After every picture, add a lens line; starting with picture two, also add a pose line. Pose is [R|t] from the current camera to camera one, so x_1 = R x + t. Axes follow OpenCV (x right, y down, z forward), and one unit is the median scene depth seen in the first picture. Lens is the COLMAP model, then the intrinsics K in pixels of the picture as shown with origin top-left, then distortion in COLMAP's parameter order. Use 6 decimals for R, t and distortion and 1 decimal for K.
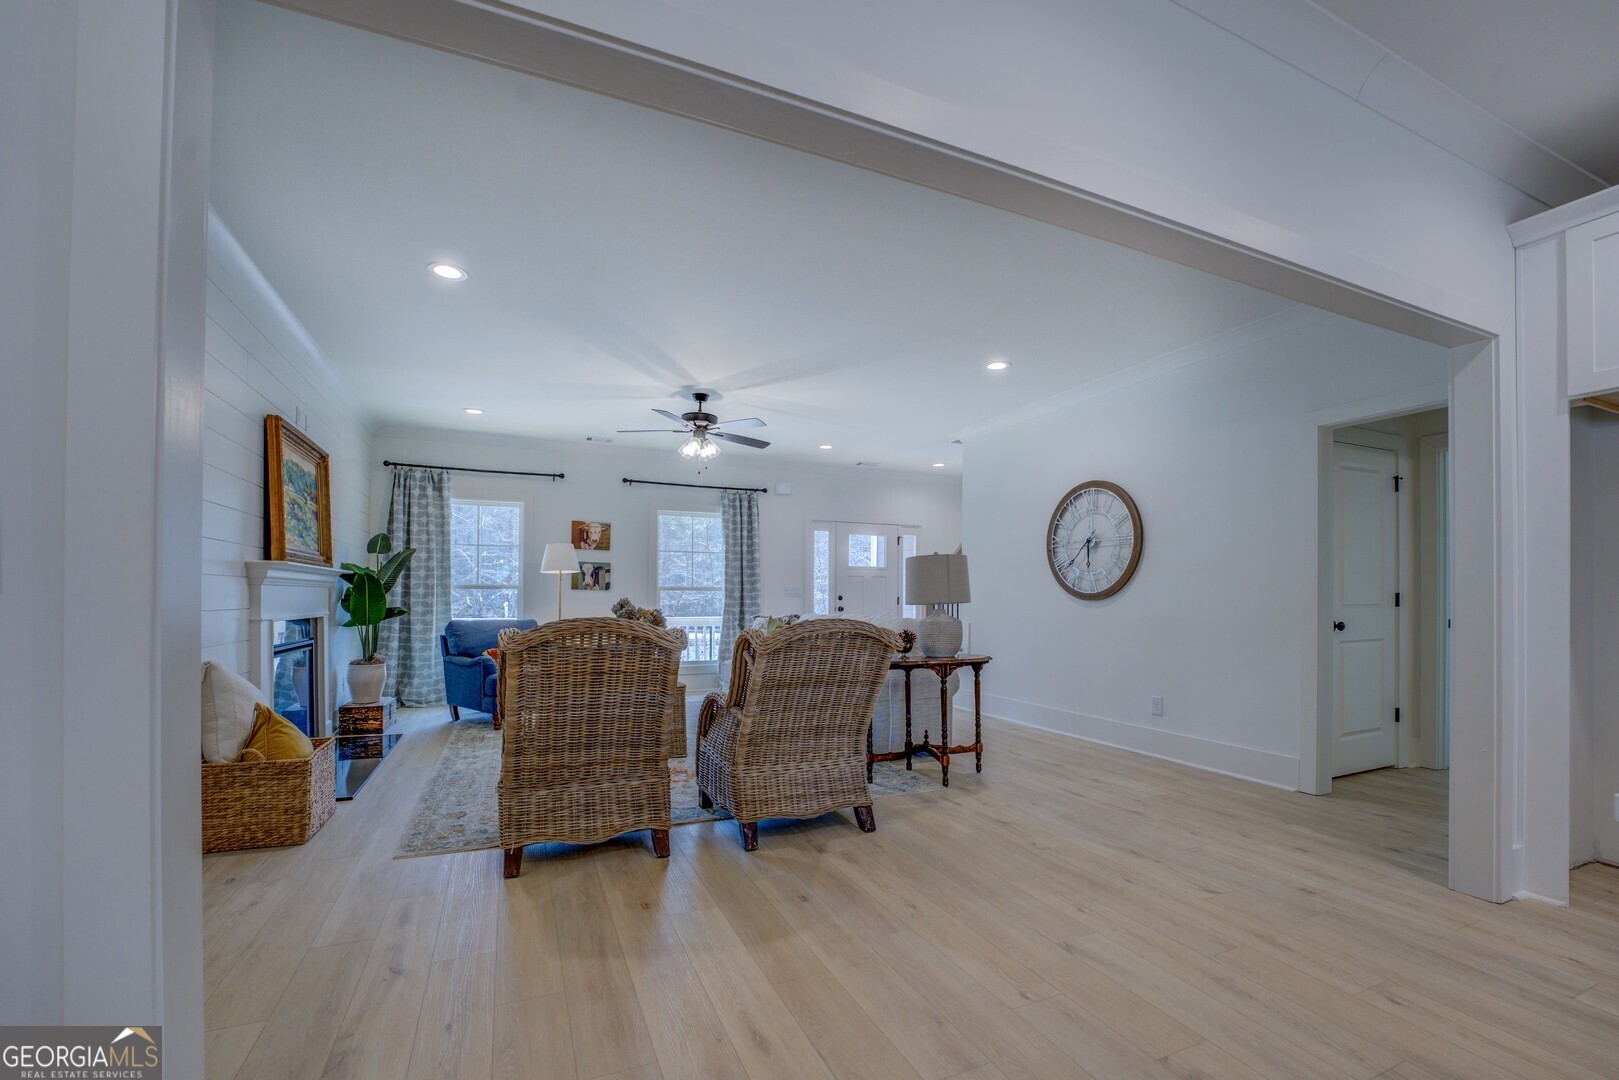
lens RADIAL K [[676.8, 0, 813.2], [0, 676.8, 592.6], [0, 0, 1]] dist [-0.020145, 0.000426]
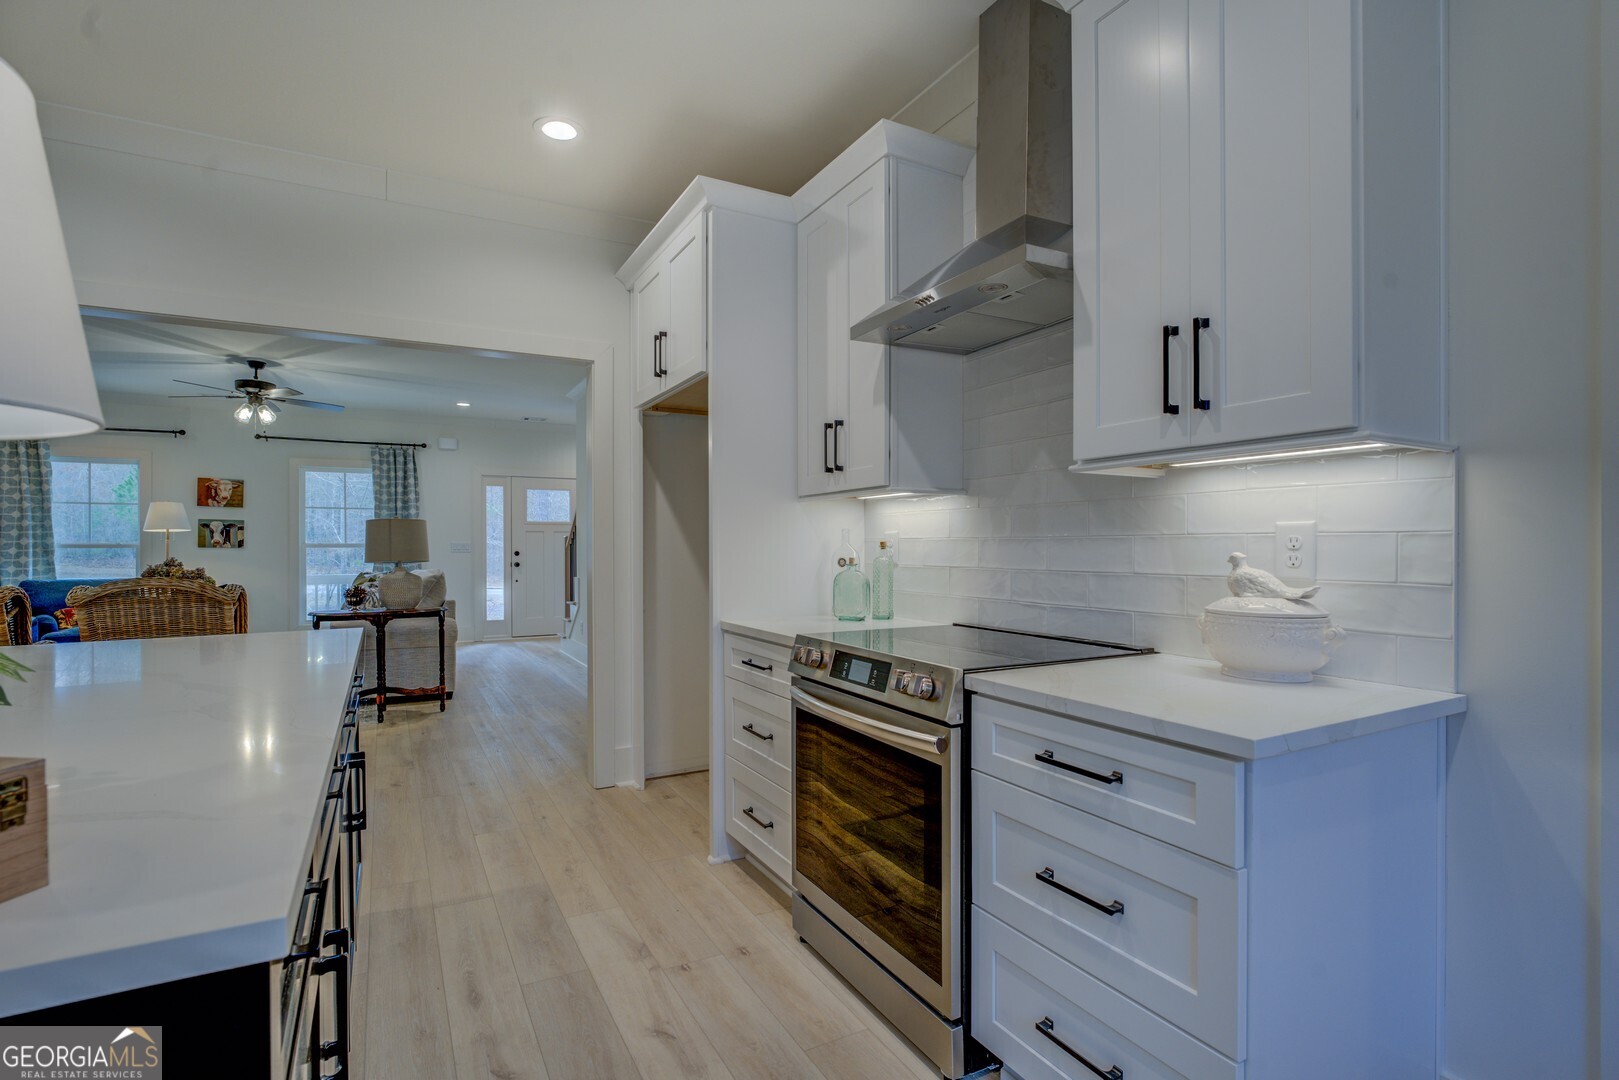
lens RADIAL K [[770.4, 0, 803.5], [0, 770.4, 552.3], [0, 0, 1]] dist [-0.012738, 0.000826]
pose [[0.996340, -0.007462, 0.085151, 0.535465], [0.006346, 0.999890, 0.013369, -0.008664], [-0.085241, -0.012780, 0.996278, -0.235546]]
